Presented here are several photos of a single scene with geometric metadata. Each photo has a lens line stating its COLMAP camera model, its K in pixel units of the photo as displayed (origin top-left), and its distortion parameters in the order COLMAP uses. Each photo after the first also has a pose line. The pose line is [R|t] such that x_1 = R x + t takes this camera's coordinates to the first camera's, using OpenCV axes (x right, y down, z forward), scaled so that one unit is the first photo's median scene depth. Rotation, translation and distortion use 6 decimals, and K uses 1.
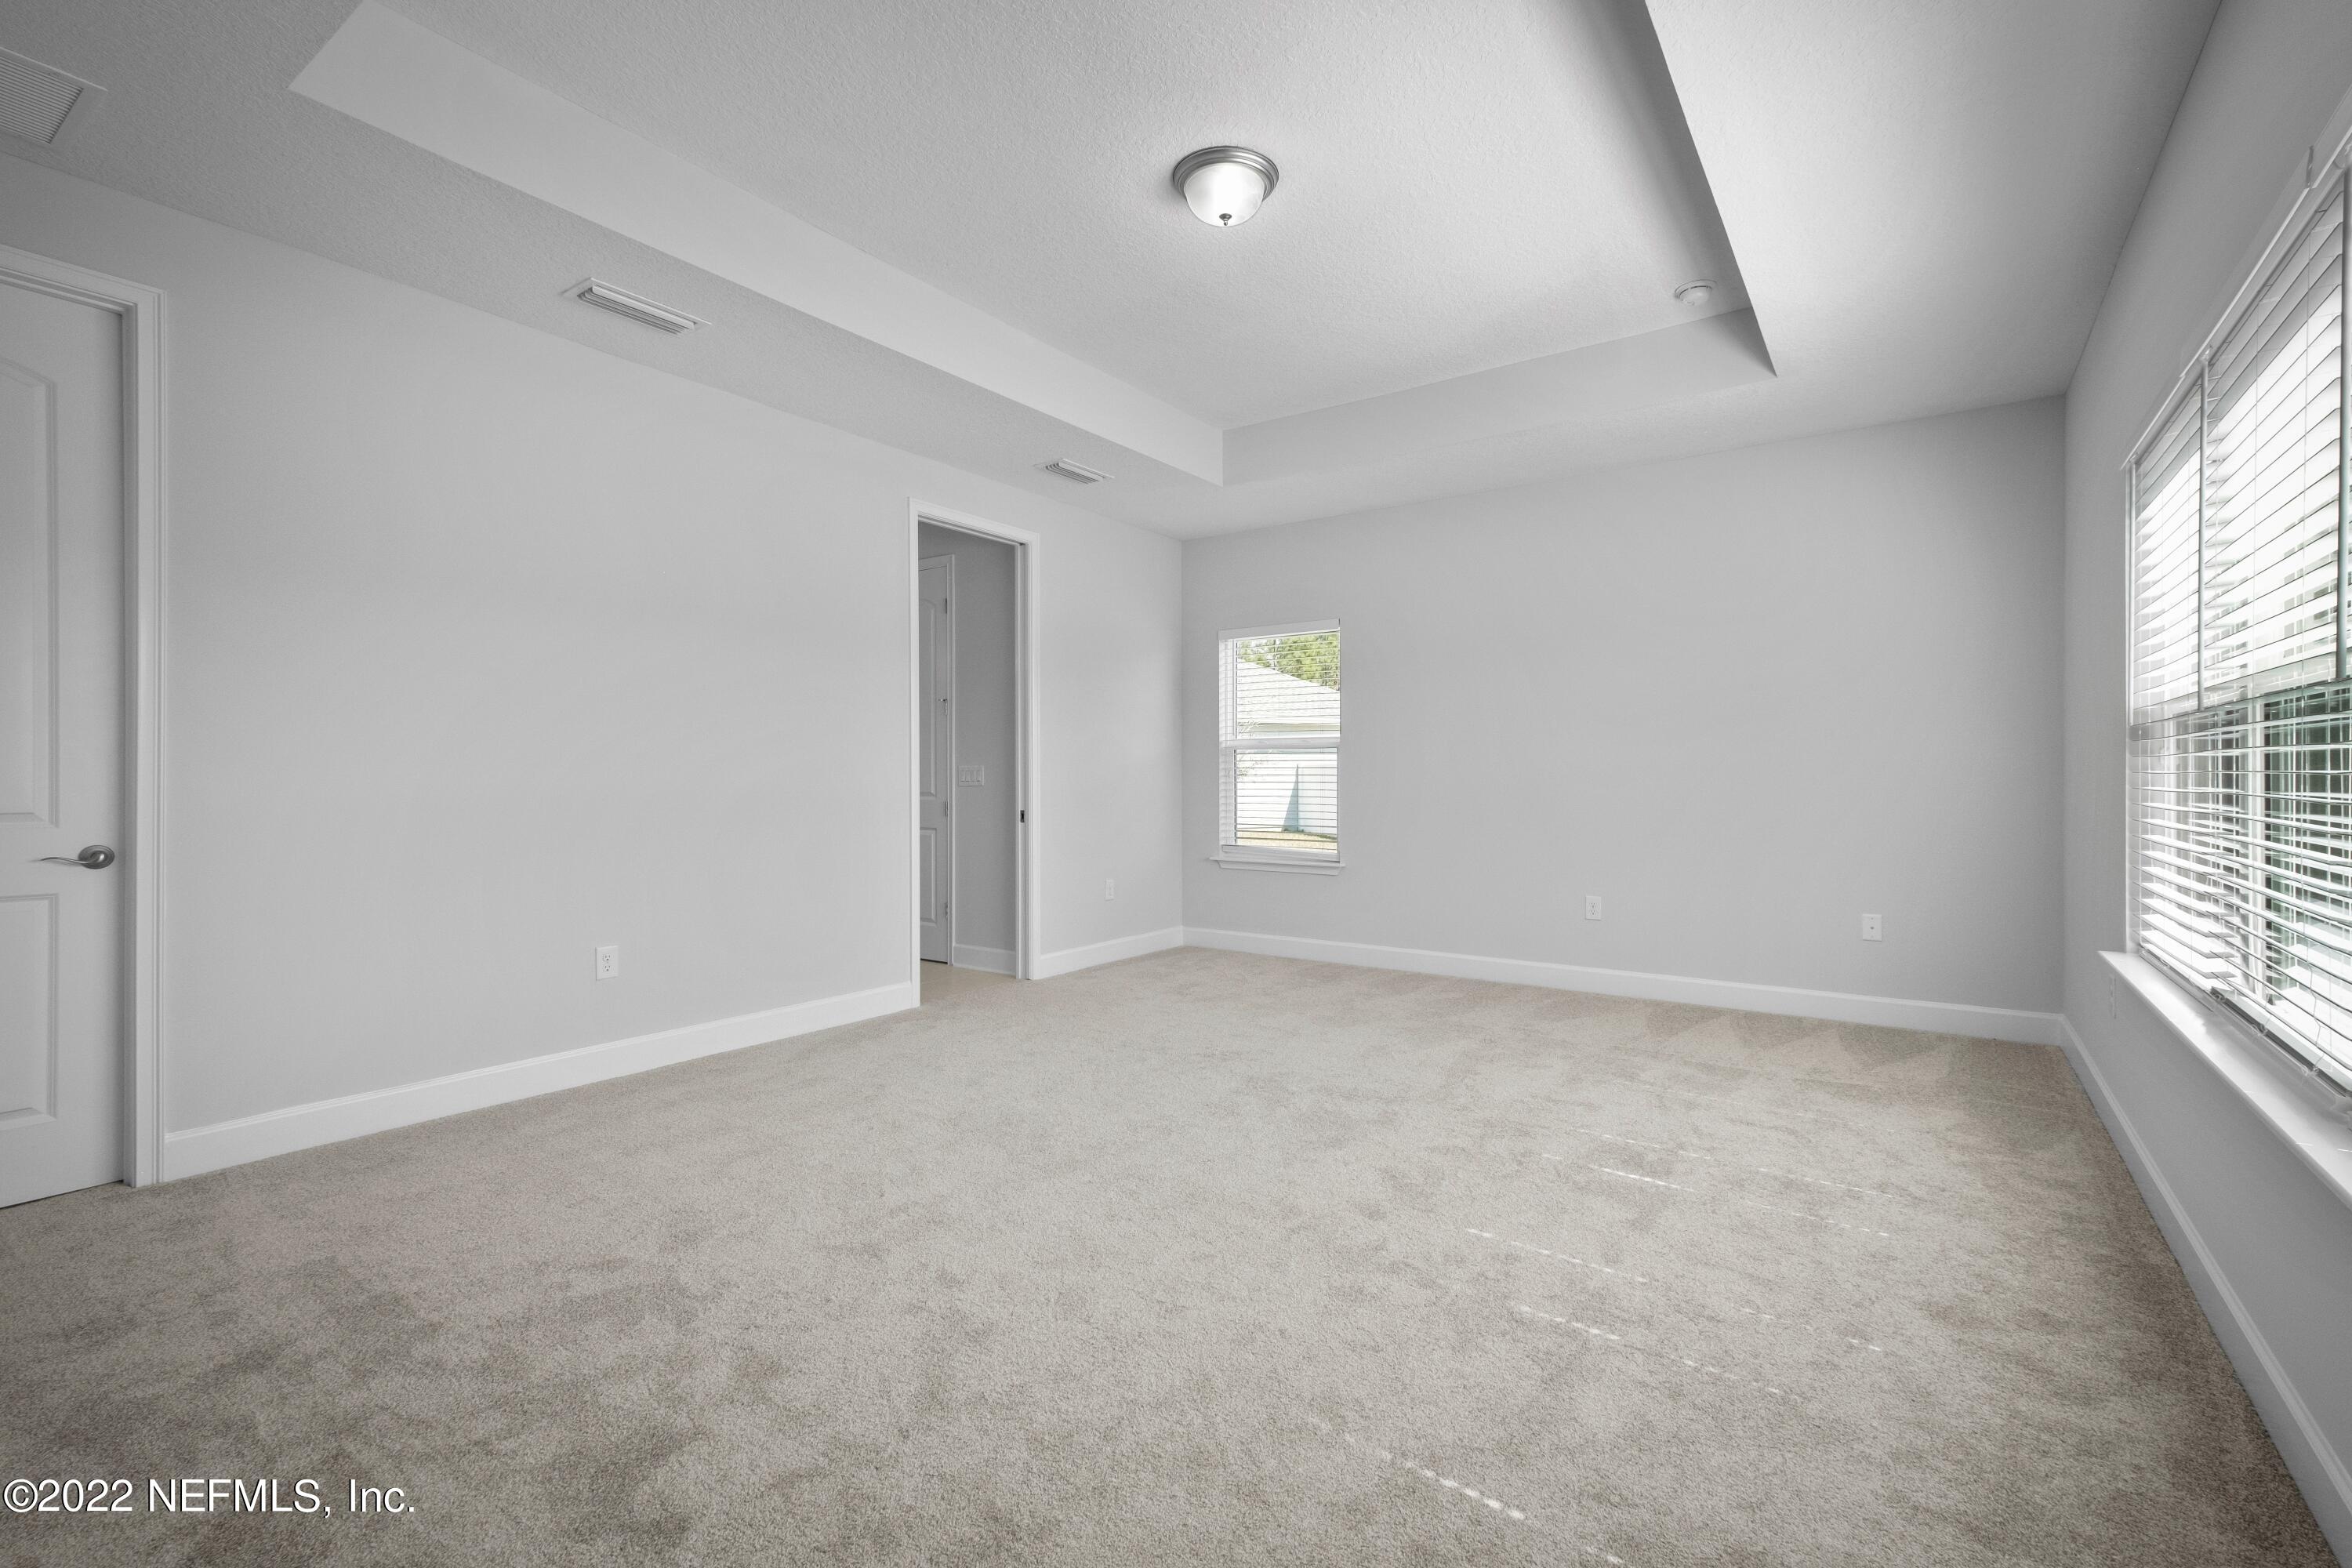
lens RADIAL K [[1038.0, 0, 1180.0], [0, 1038.0, 771.0], [0, 0, 1]] dist [0.000135, -0.000178]
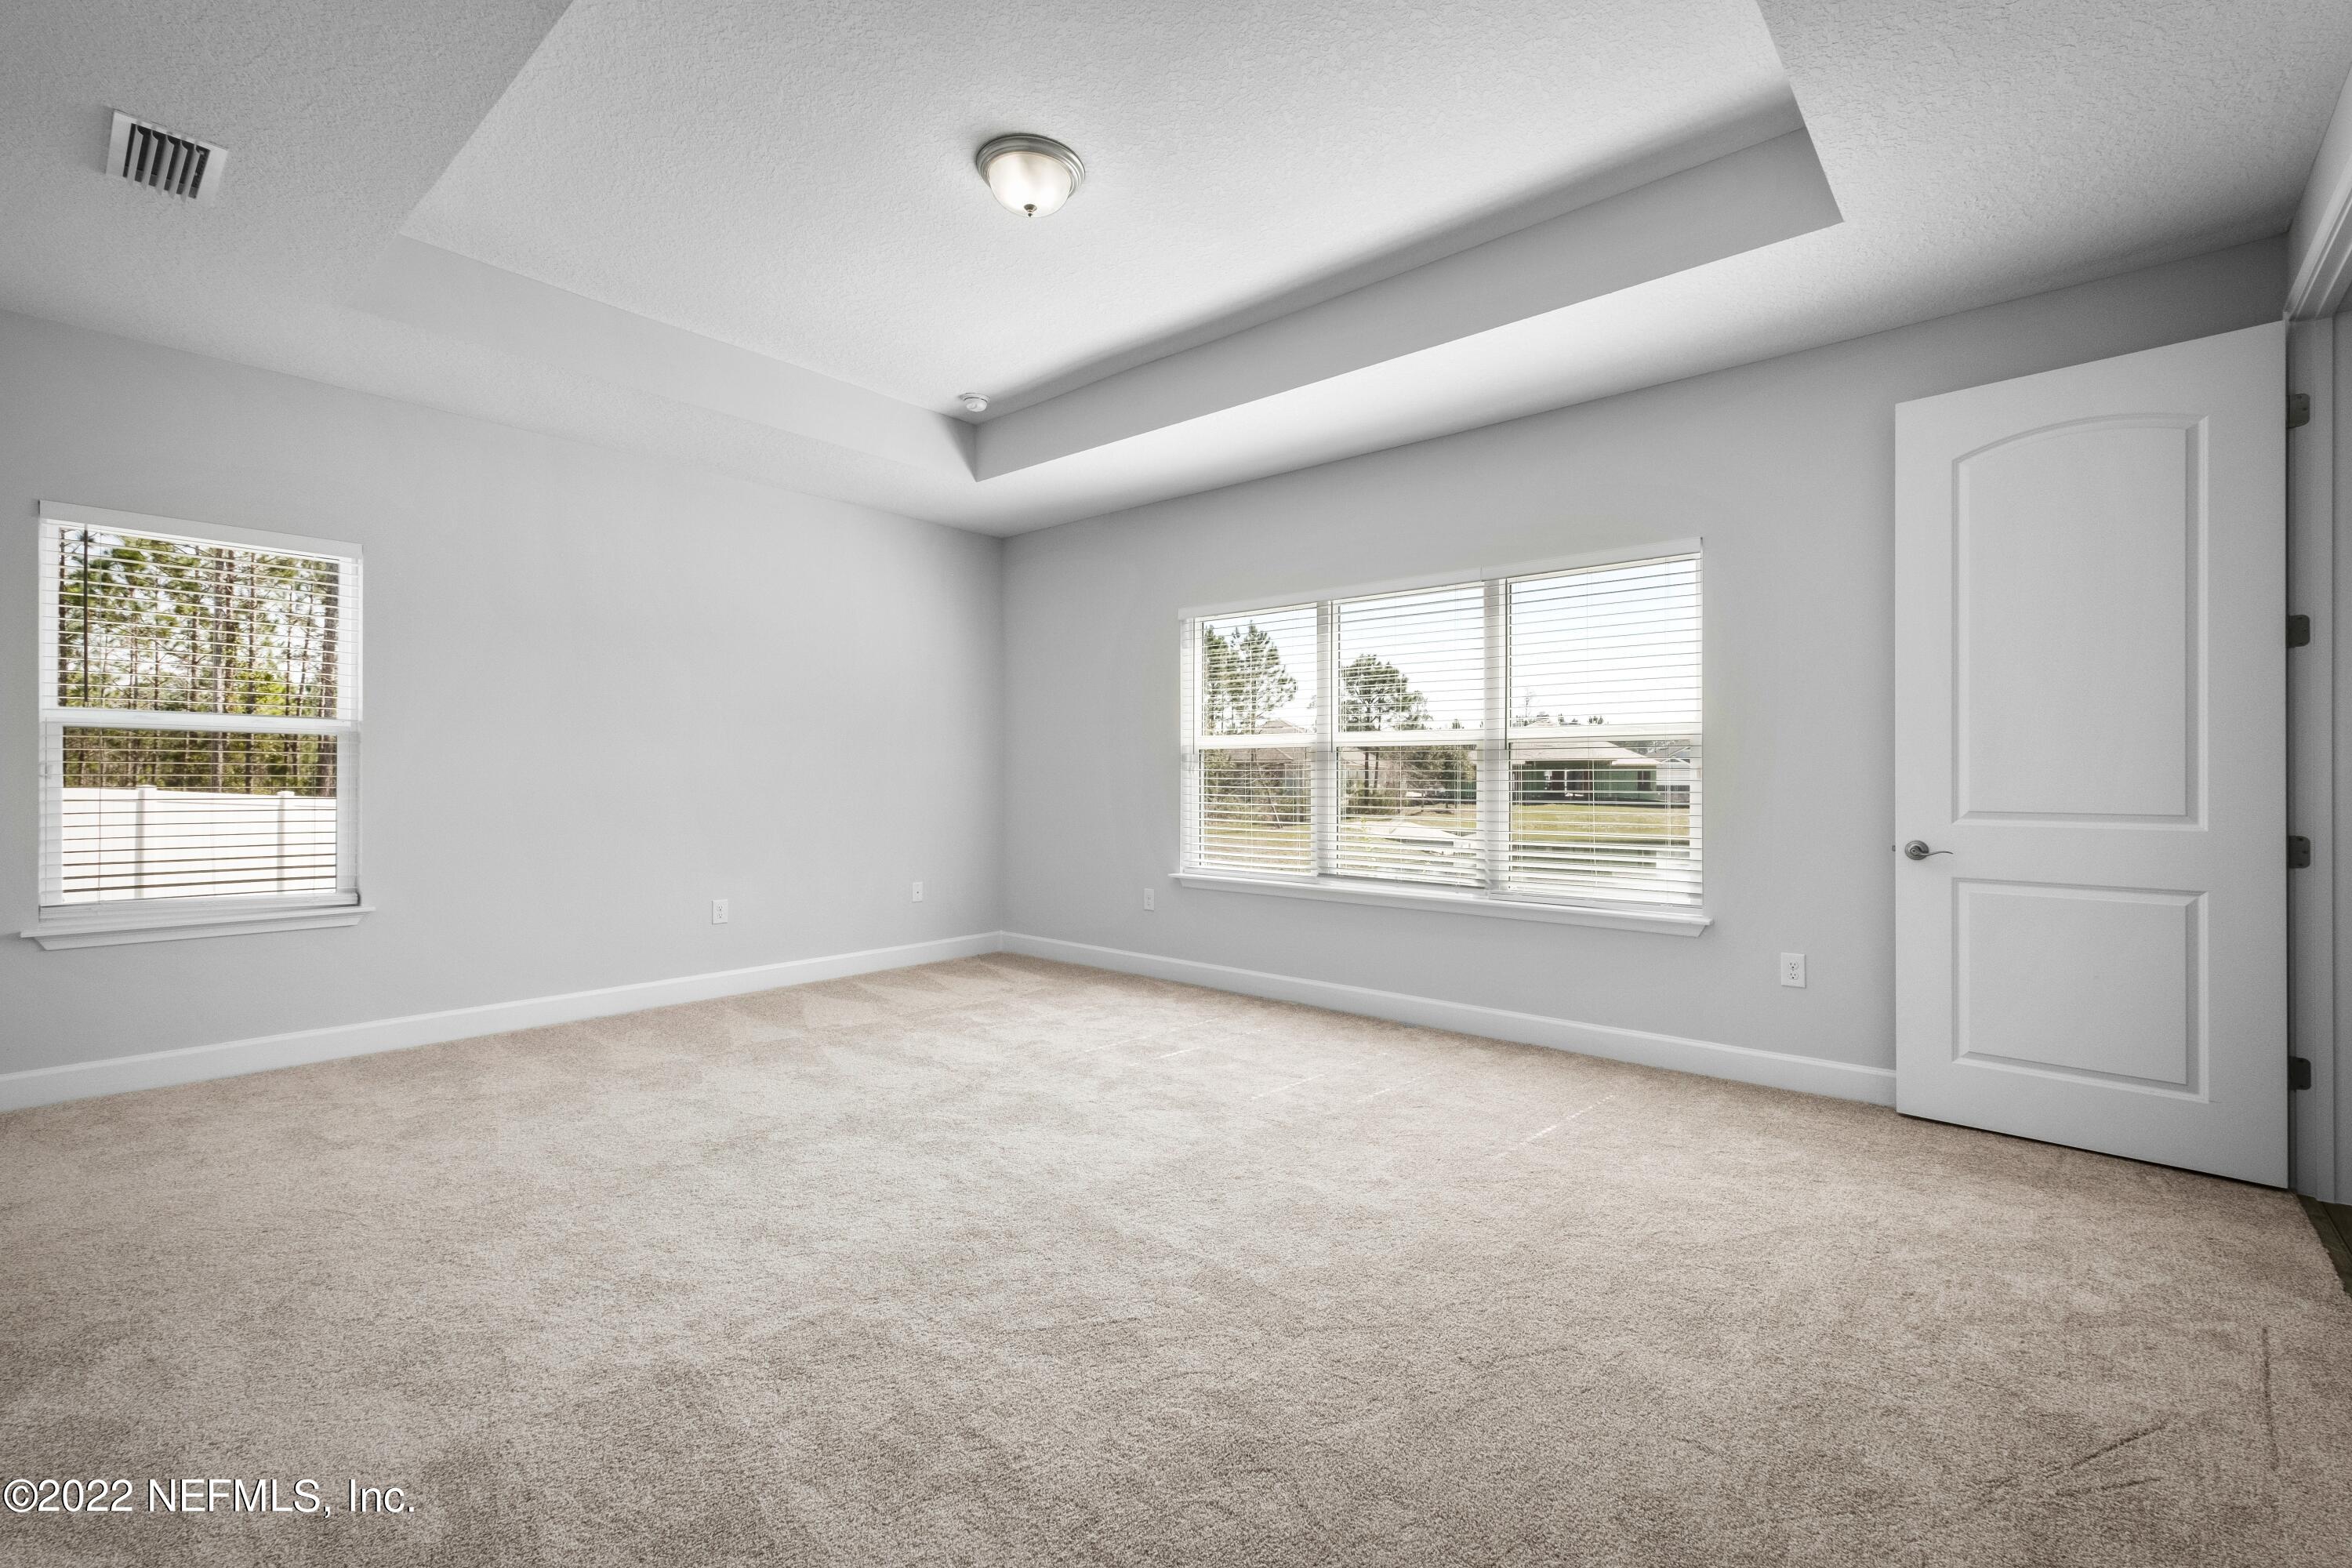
lens RADIAL K [[1038.0, 0, 1180.0], [0, 1038.0, 771.0], [0, 0, 1]] dist [0.000135, -0.000178]
pose [[0.096056, 0.002834, 0.995372, -0.913430], [-0.004552, 0.999987, -0.002407, -0.006404], [-0.995366, -0.004299, 0.096068, 0.758131]]
